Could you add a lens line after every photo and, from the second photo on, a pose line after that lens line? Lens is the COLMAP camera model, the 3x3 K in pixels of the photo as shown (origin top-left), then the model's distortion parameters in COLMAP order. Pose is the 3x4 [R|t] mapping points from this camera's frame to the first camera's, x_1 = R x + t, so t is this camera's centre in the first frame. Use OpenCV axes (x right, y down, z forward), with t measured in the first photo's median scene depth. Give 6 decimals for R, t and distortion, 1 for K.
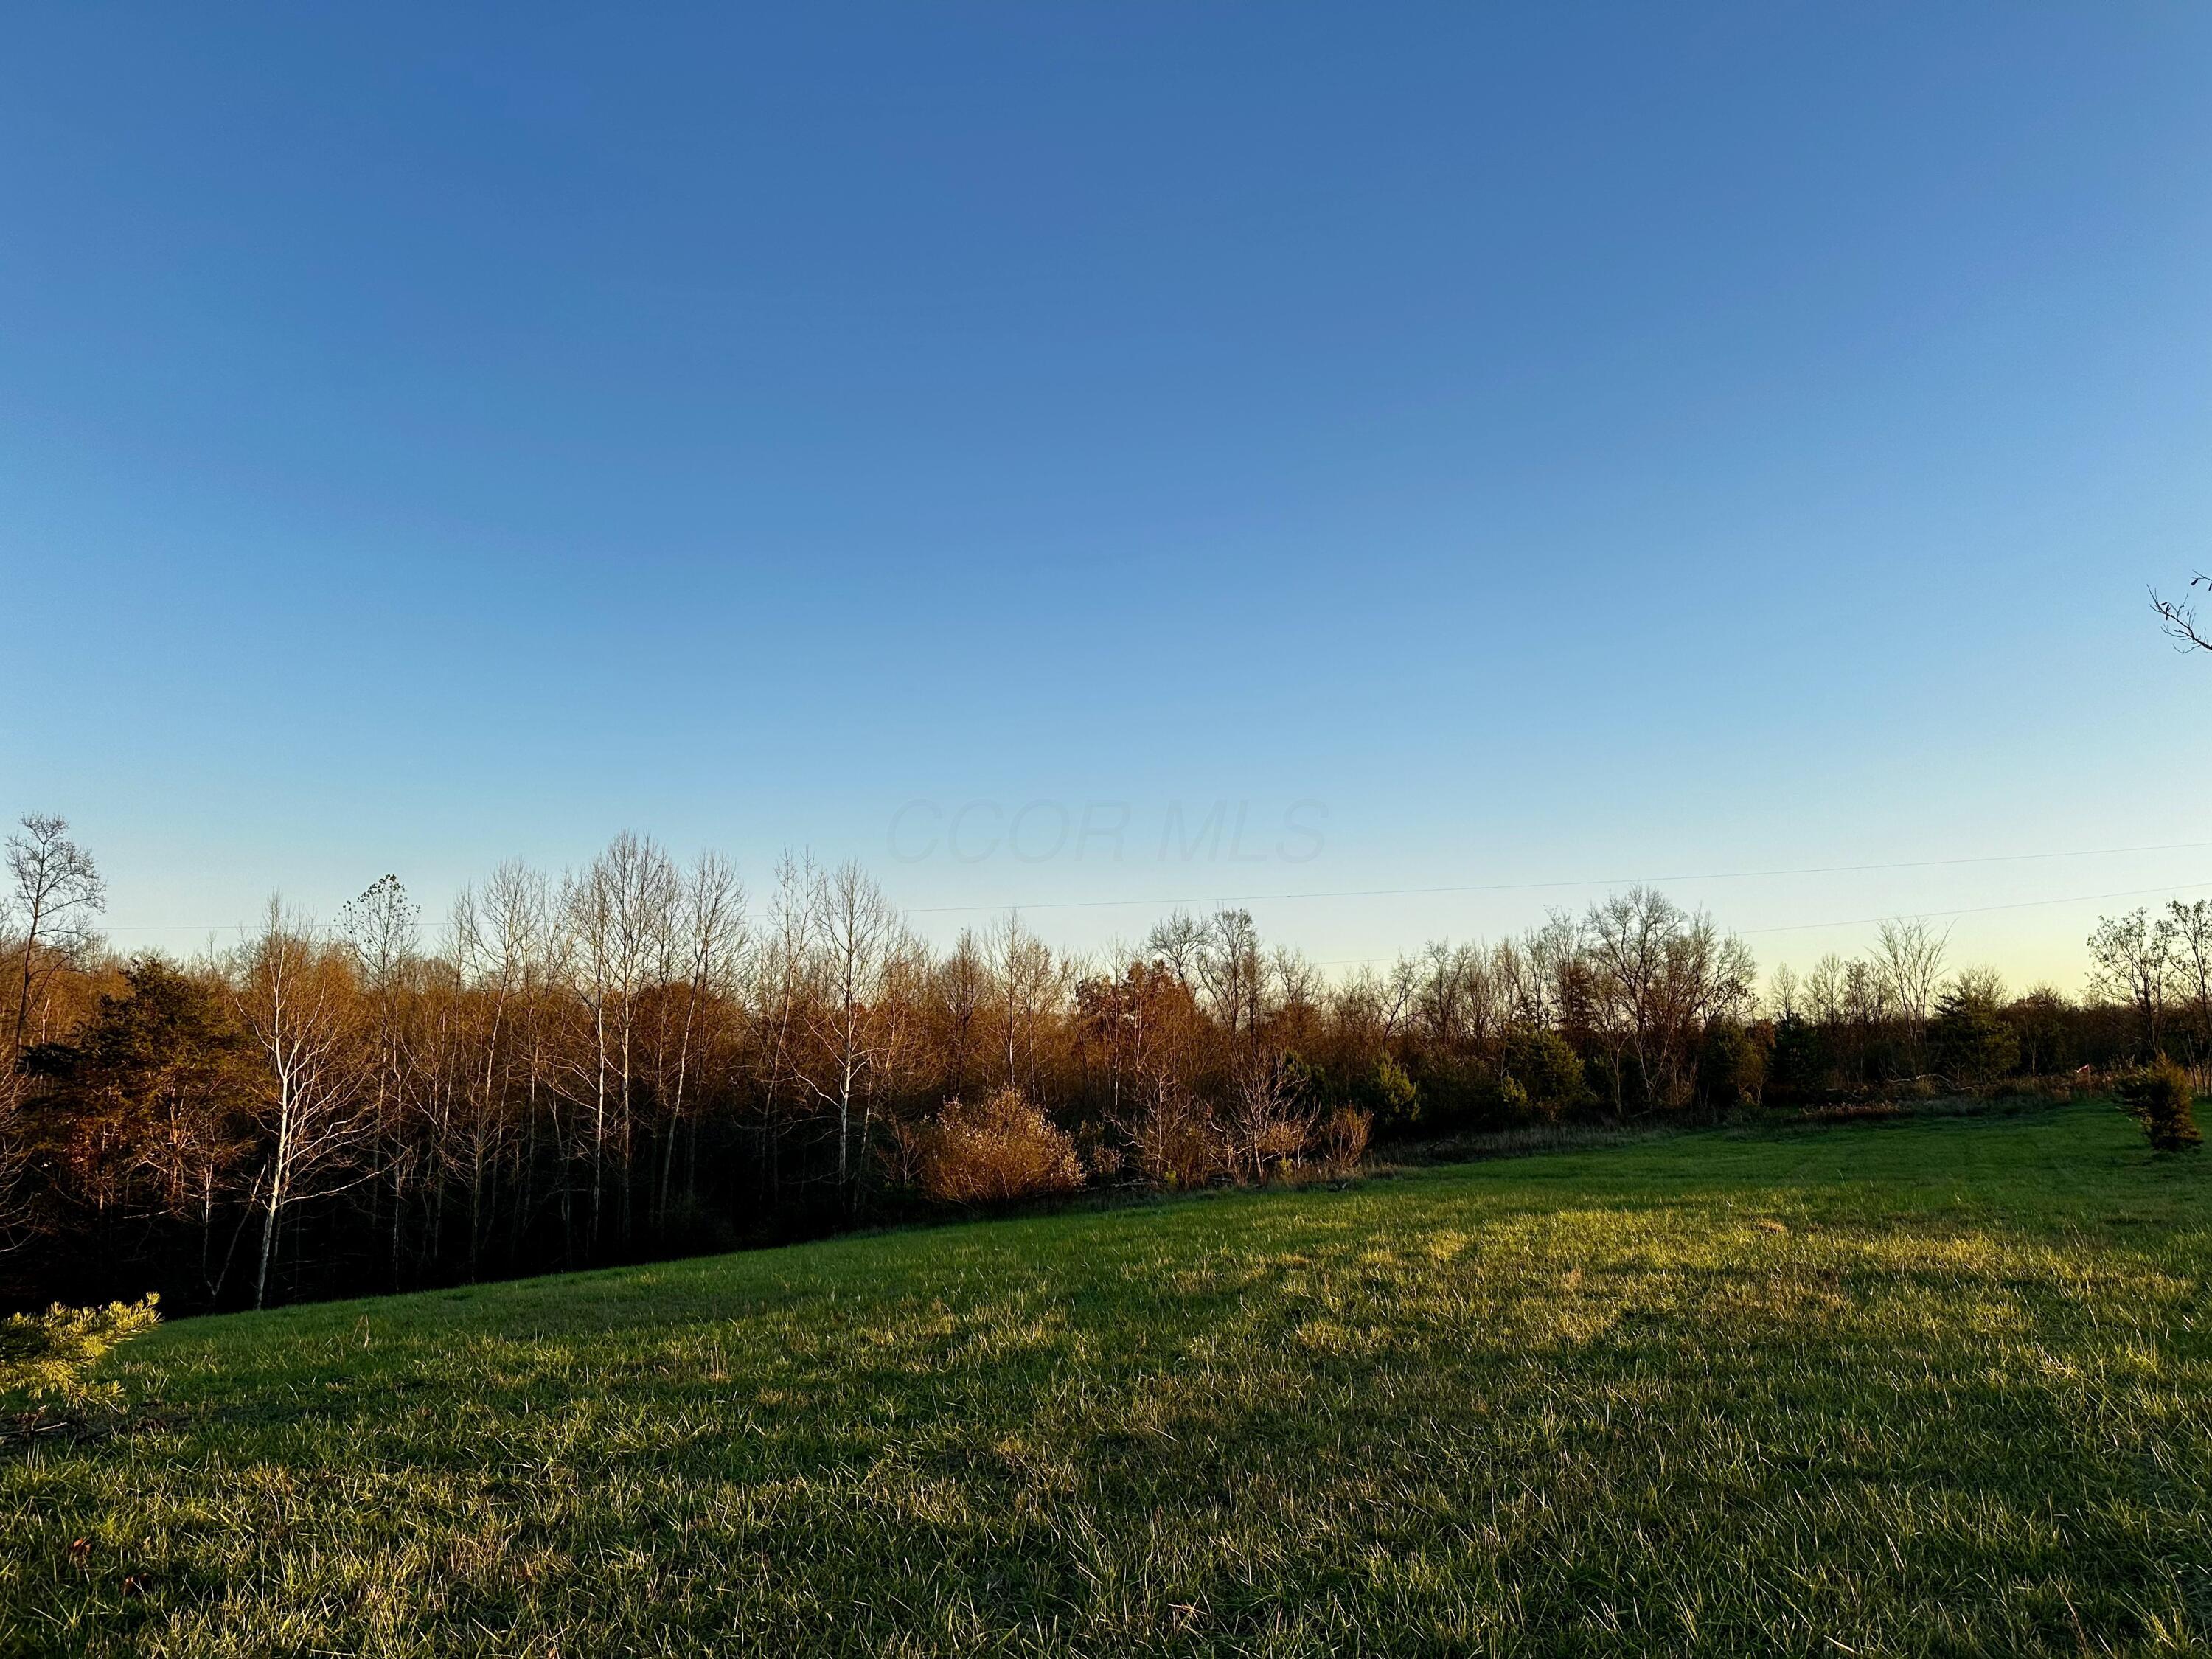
lens RADIAL K [[1508.2, 0, 1114.7], [0, 1508.2, 818.6], [0, 0, 1]] dist [0.052241, -0.070721]
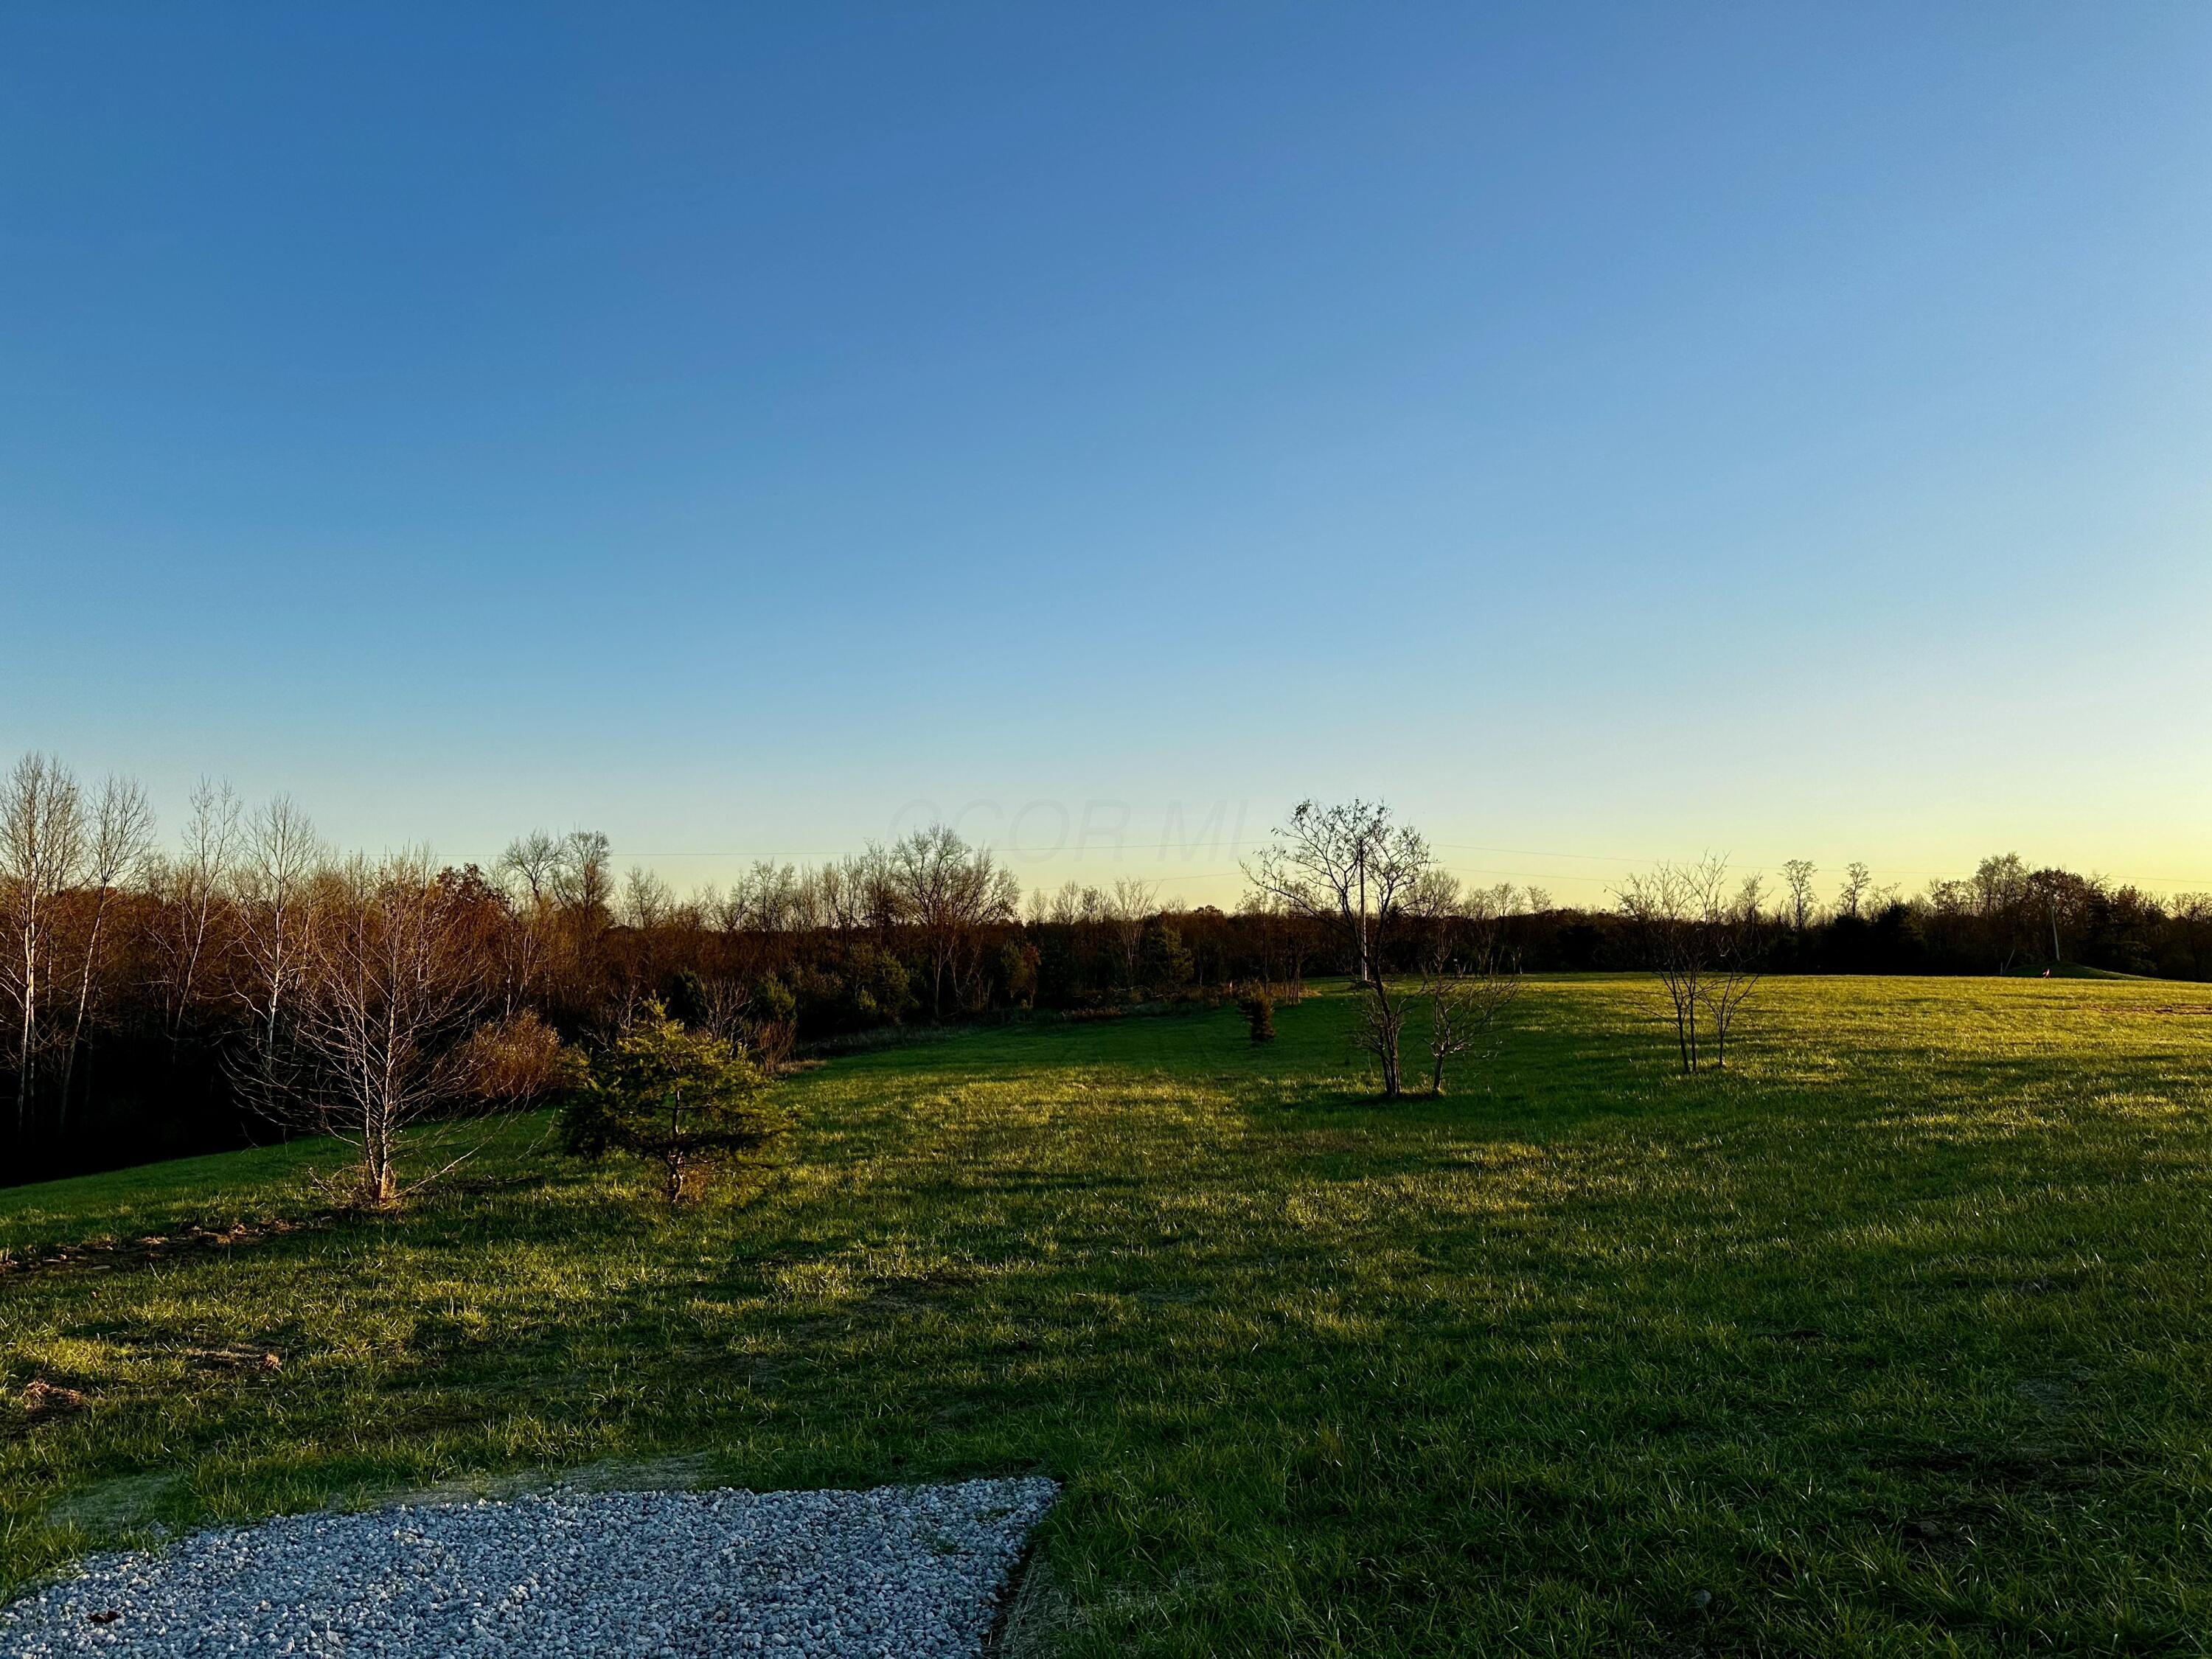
lens RADIAL K [[1508.2, 0, 1106.6], [0, 1508.2, 814.3], [0, 0, 1]] dist [0.052241, -0.070721]
pose [[0.890865, 0.047794, 0.451748, -0.142739], [-0.078669, 0.995656, 0.049801, -0.061061], [-0.447405, -0.079905, 0.890755, -0.243355]]
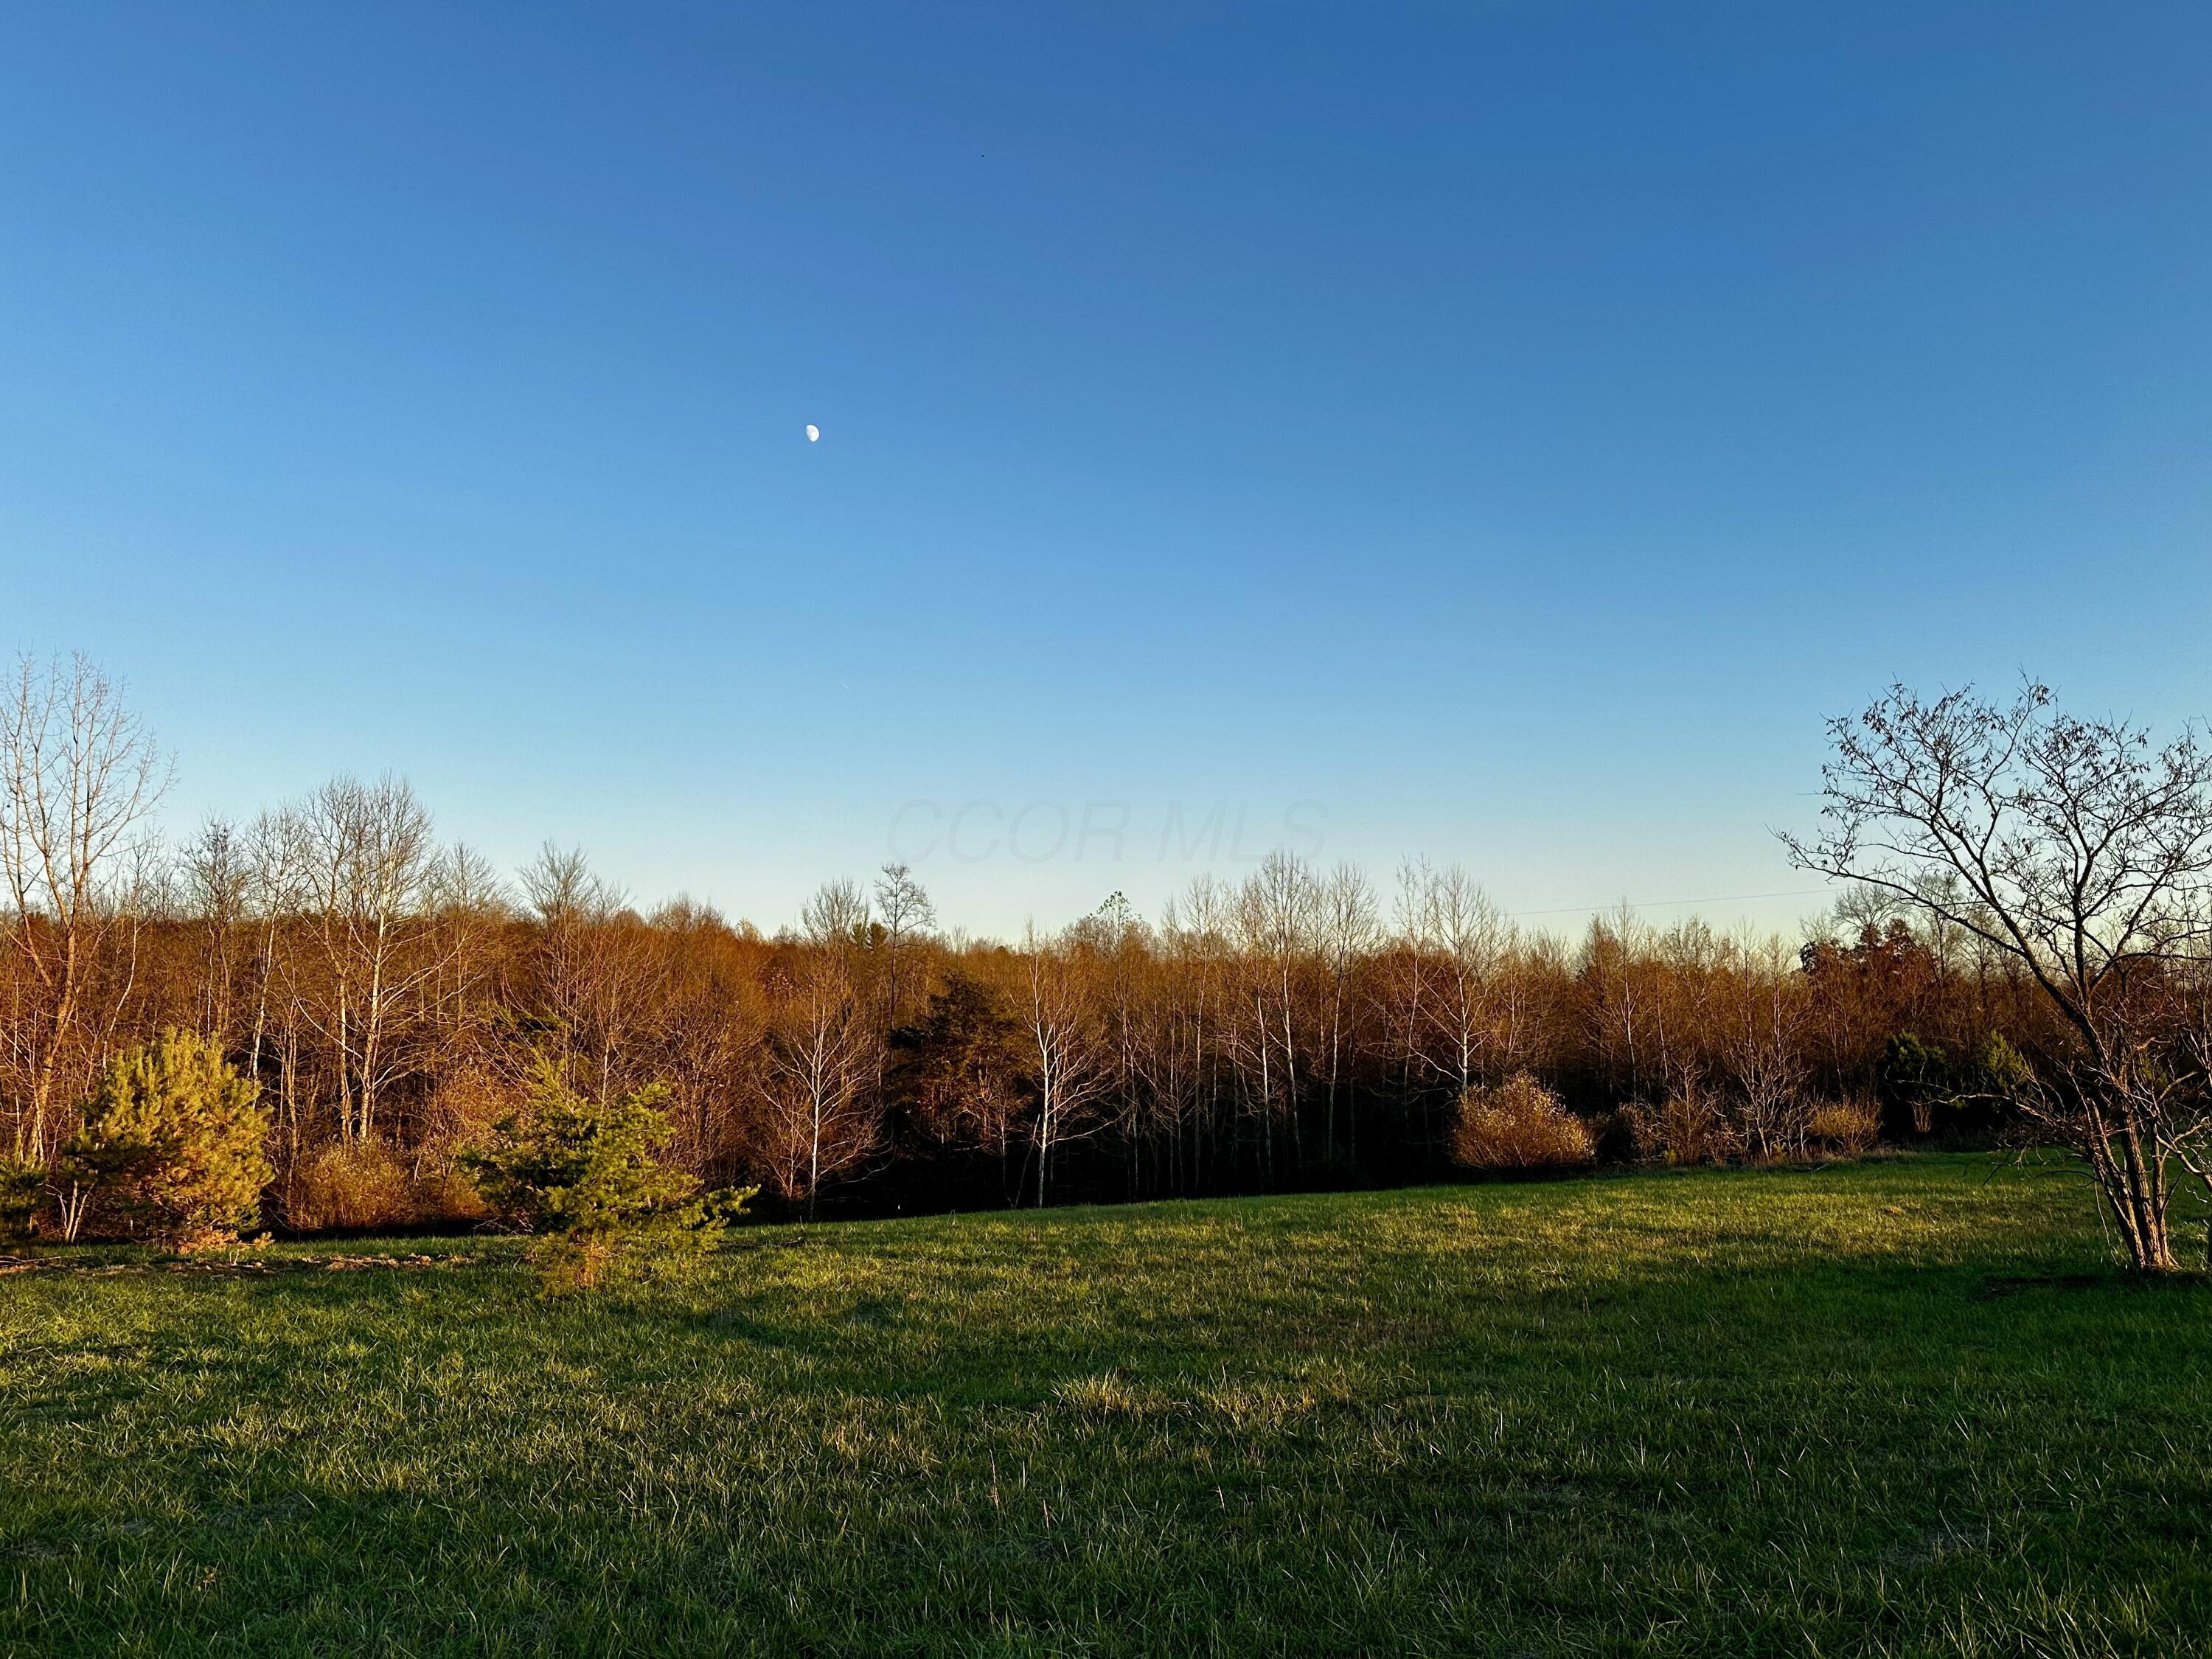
lens RADIAL K [[1508.2, 0, 1105.1], [0, 1508.2, 829.7], [0, 0, 1]] dist [0.052241, -0.070721]
pose [[0.871530, -0.064971, -0.486018, 0.158269], [0.083174, 0.996407, 0.015949, -0.041667], [0.483236, -0.054324, 0.873803, -0.136210]]
